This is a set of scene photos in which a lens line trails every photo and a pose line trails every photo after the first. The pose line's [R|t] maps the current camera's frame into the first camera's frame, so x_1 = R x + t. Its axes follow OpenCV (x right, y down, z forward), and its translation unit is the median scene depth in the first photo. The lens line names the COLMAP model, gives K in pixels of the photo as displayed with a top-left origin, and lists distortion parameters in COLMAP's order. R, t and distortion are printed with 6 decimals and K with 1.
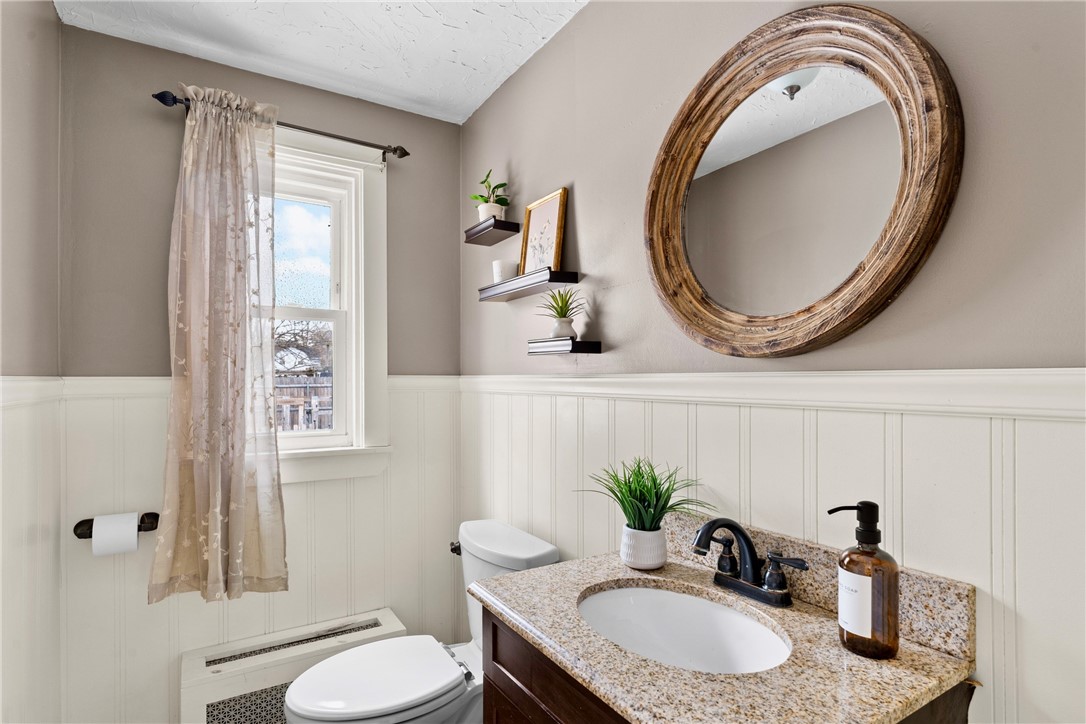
lens RADIAL K [[541.7, 0, 541.3], [0, 541.7, 378.2], [0, 0, 1]] dist [-0.000025, -0.000005]
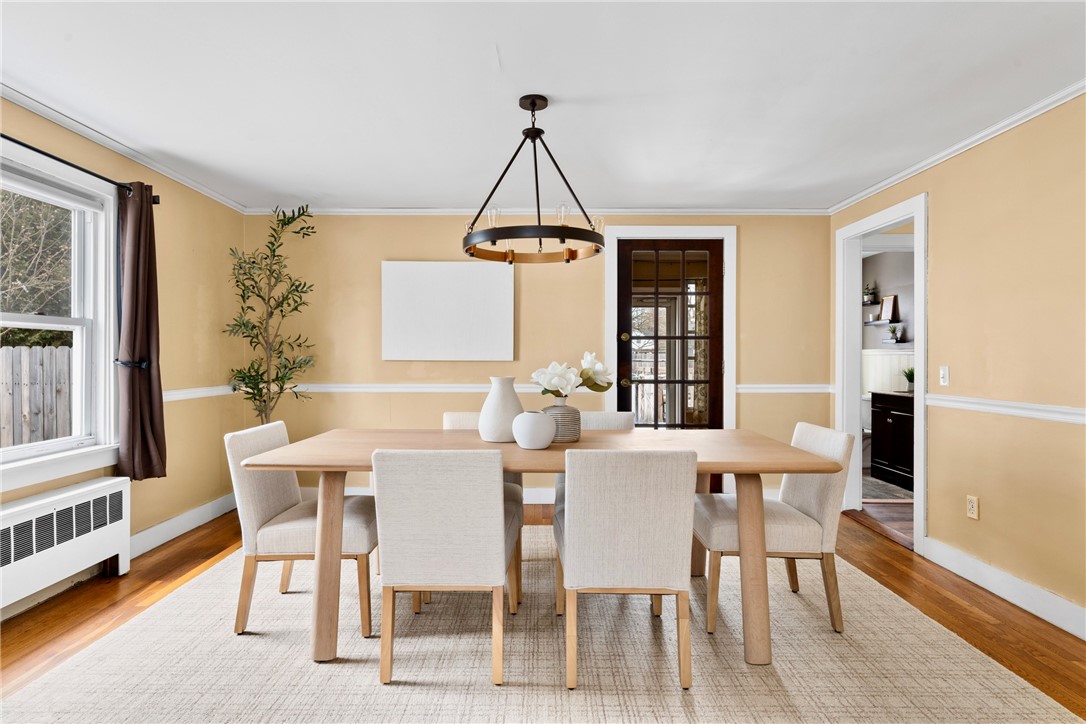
lens RADIAL K [[544.5, 0, 543.0], [0, 544.5, 362.0], [0, 0, 1]] dist [0.001946, 0.000373]
pose [[0.834965, 0.006694, -0.550262, 0.083875], [-0.003351, 0.999969, 0.007080, 0.059883], [0.550292, -0.004068, 0.834962, -3.150831]]
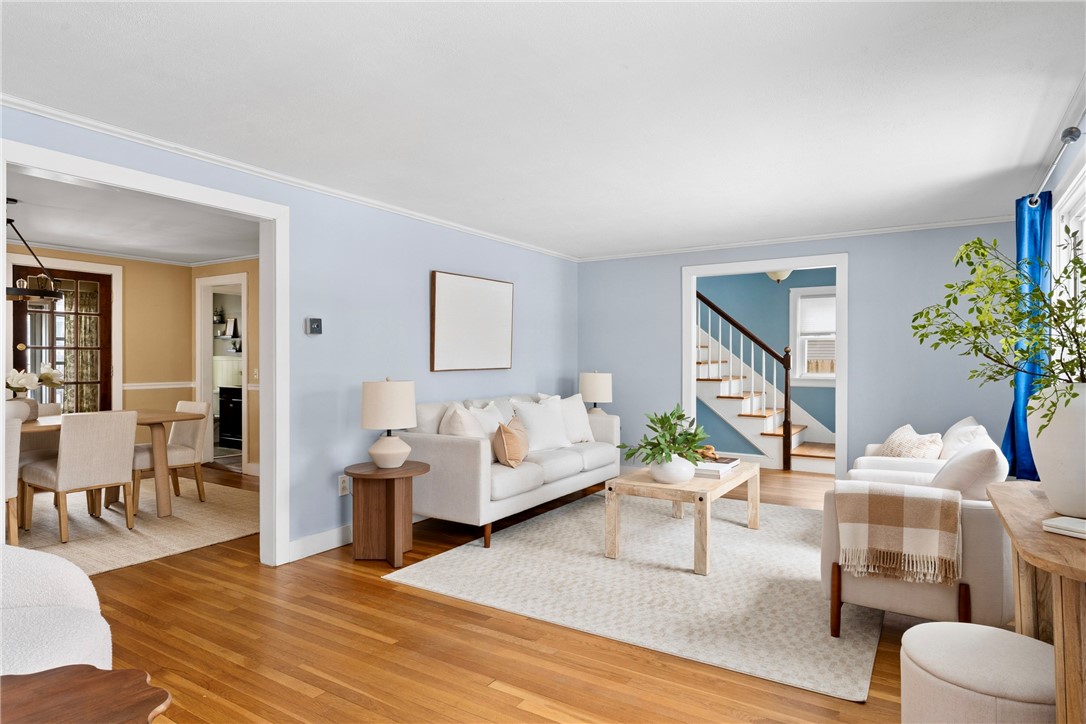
lens RADIAL K [[629.9, 0, 543.0], [0, 629.9, 362.0], [0, 0, 1]] dist [-0.006081, -0.001594]
pose [[0.908146, 0.001608, 0.418651, 0.190213], [-0.002309, 0.999997, 0.001167, 0.031868], [-0.418648, -0.002027, 0.908146, -5.325743]]
